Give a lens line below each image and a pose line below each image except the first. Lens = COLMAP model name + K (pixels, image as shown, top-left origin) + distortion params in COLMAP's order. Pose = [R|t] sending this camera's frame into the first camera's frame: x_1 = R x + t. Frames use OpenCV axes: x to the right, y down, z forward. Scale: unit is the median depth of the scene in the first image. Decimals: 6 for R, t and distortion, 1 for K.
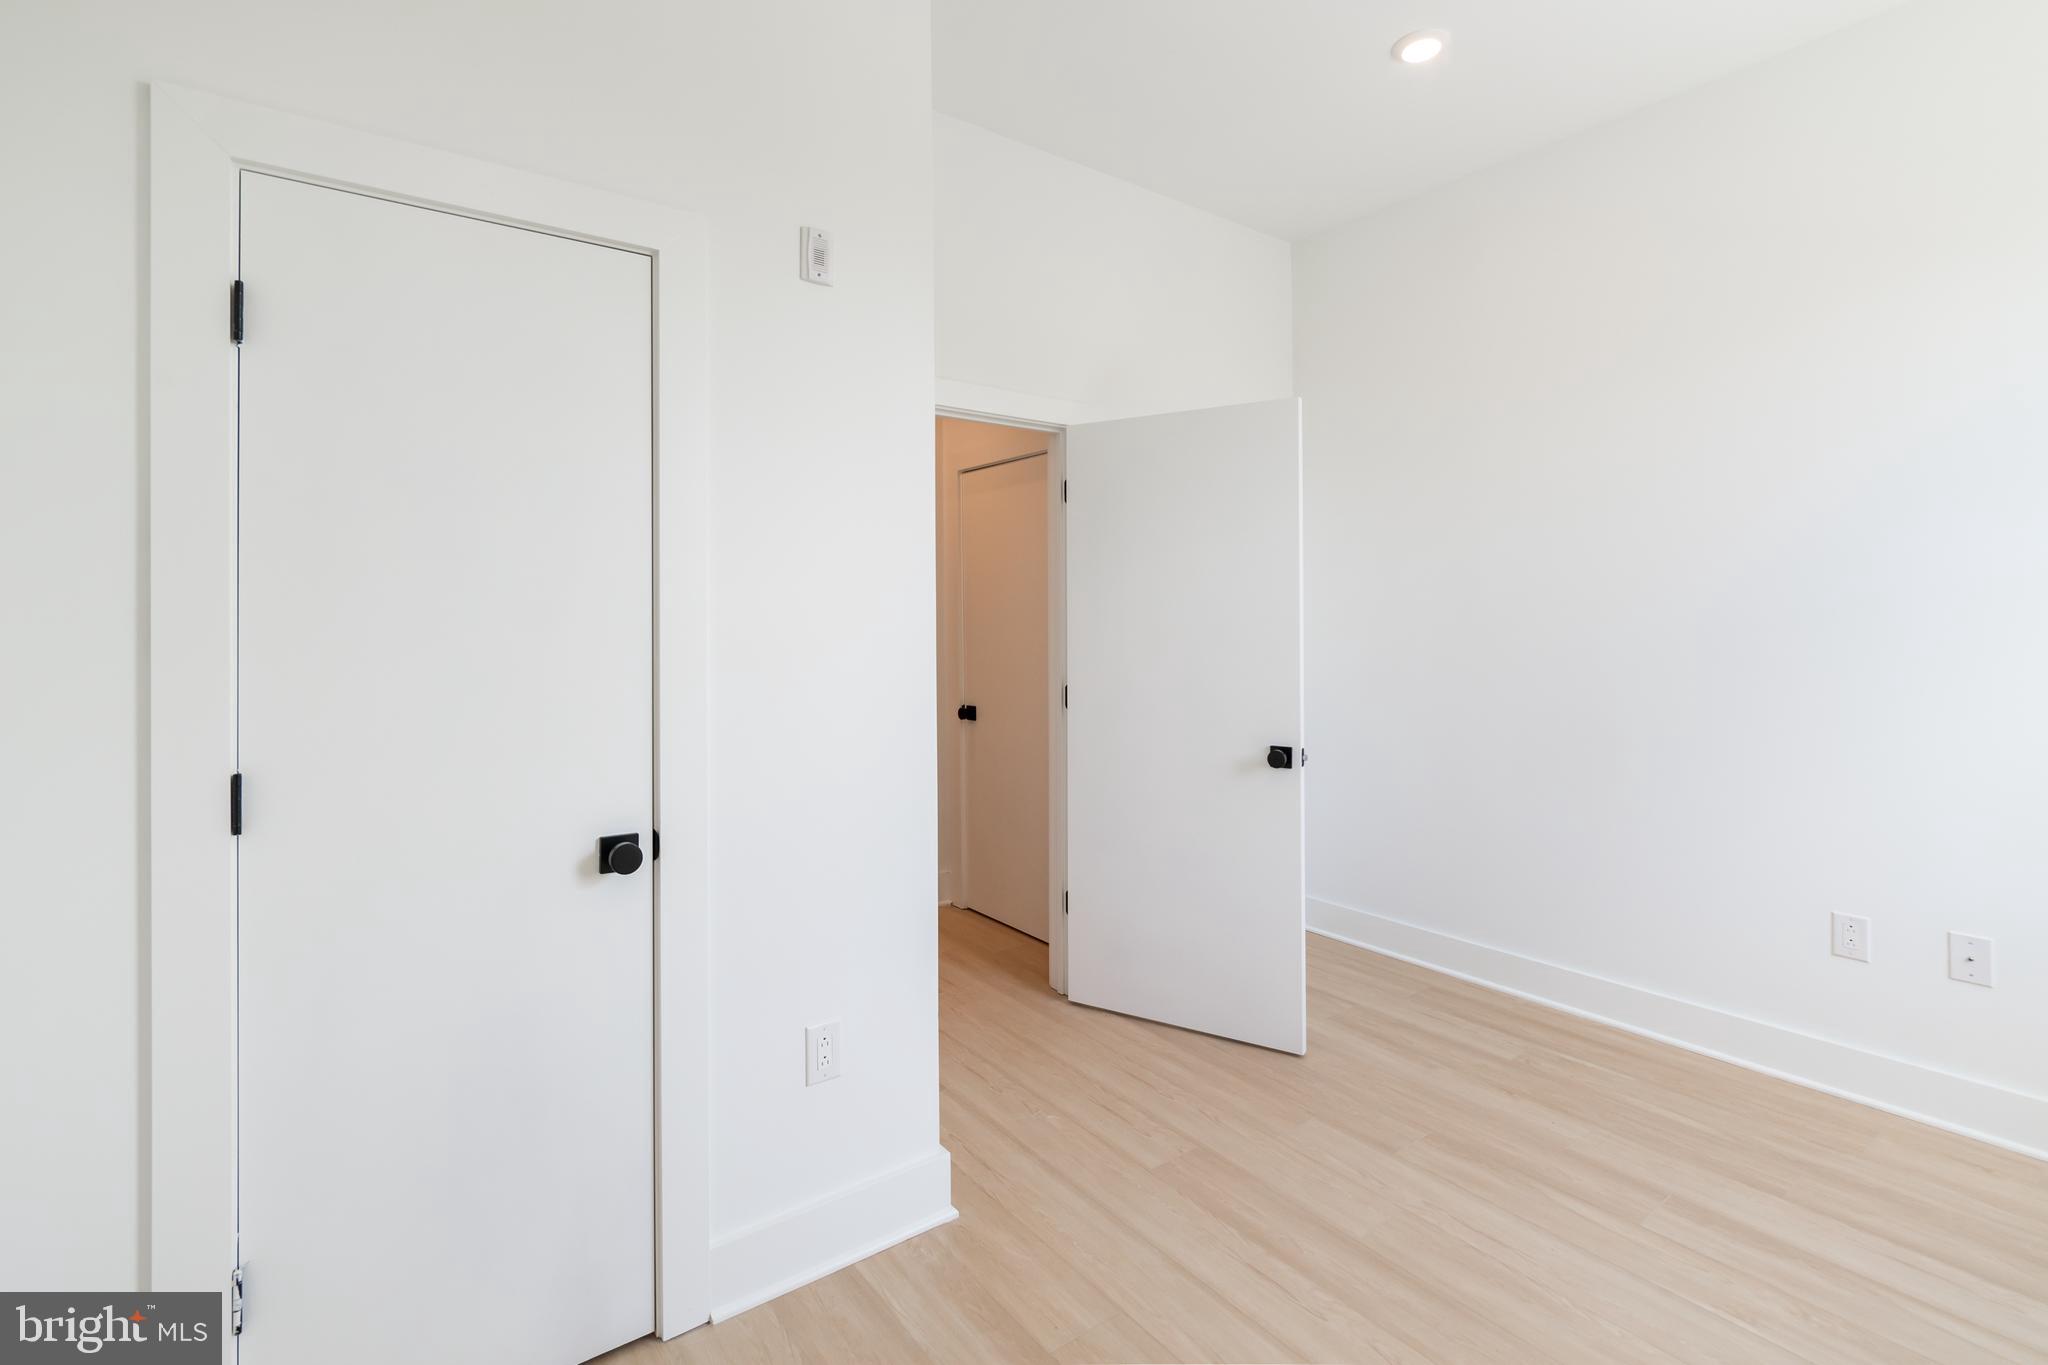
lens RADIAL K [[916.8, 0, 1023.7], [0, 916.8, 617.4], [0, 0, 1]] dist [-0.010917, 0.000927]
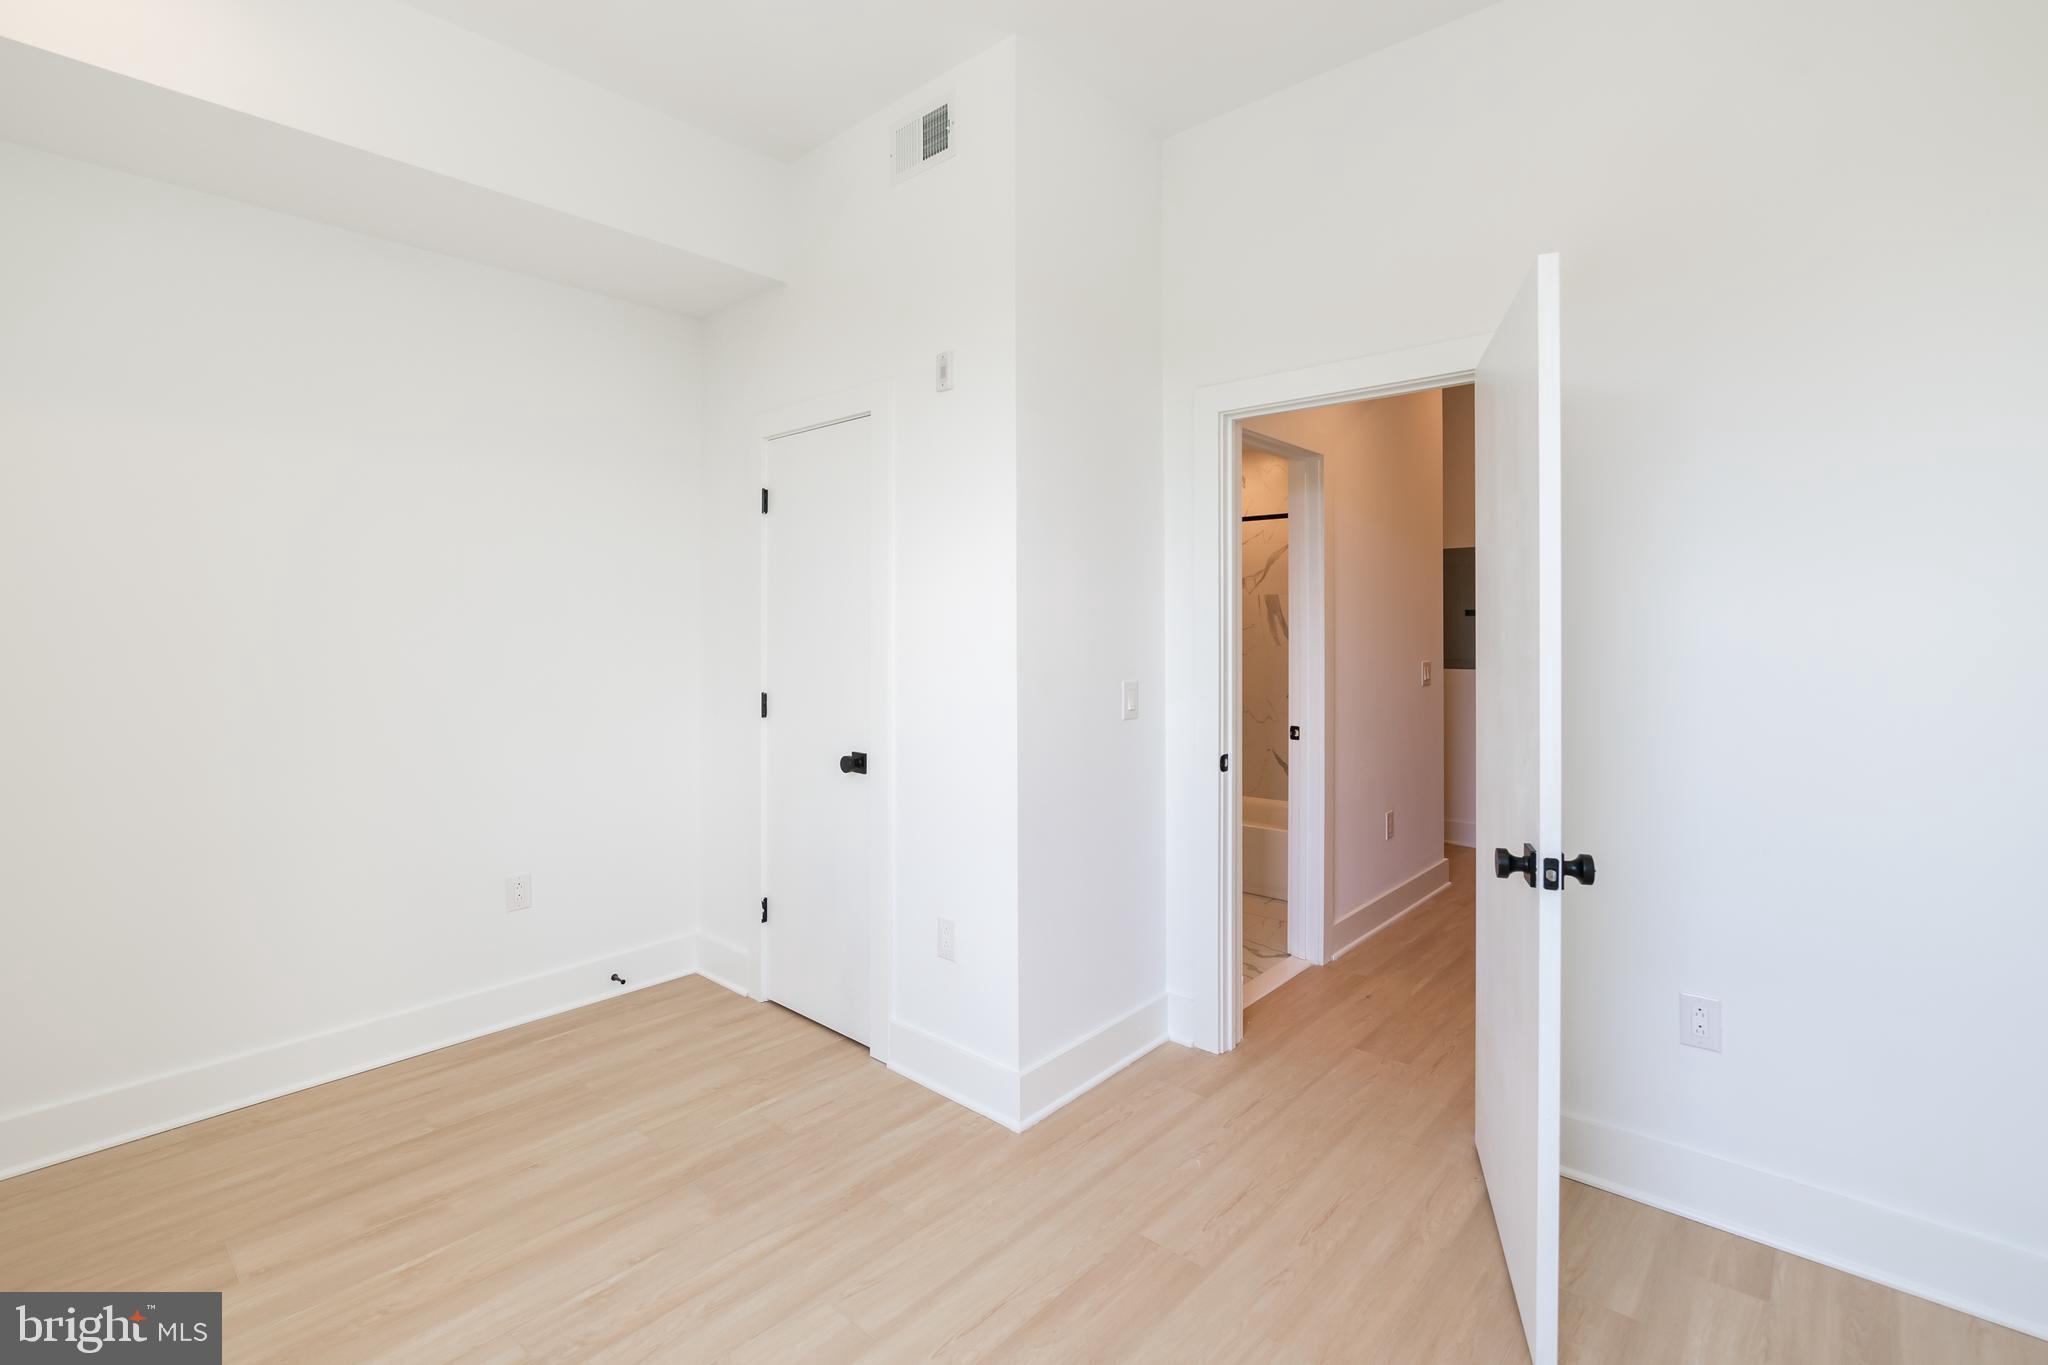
lens RADIAL K [[916.8, 0, 1026.4], [0, 916.8, 621.8], [0, 0, 1]] dist [-0.010917, 0.000927]
pose [[0.229664, 0.004706, -0.973259, 0.872472], [-0.007823, 0.999965, 0.002990, -0.013877], [0.973239, 0.006927, 0.229693, 0.582334]]
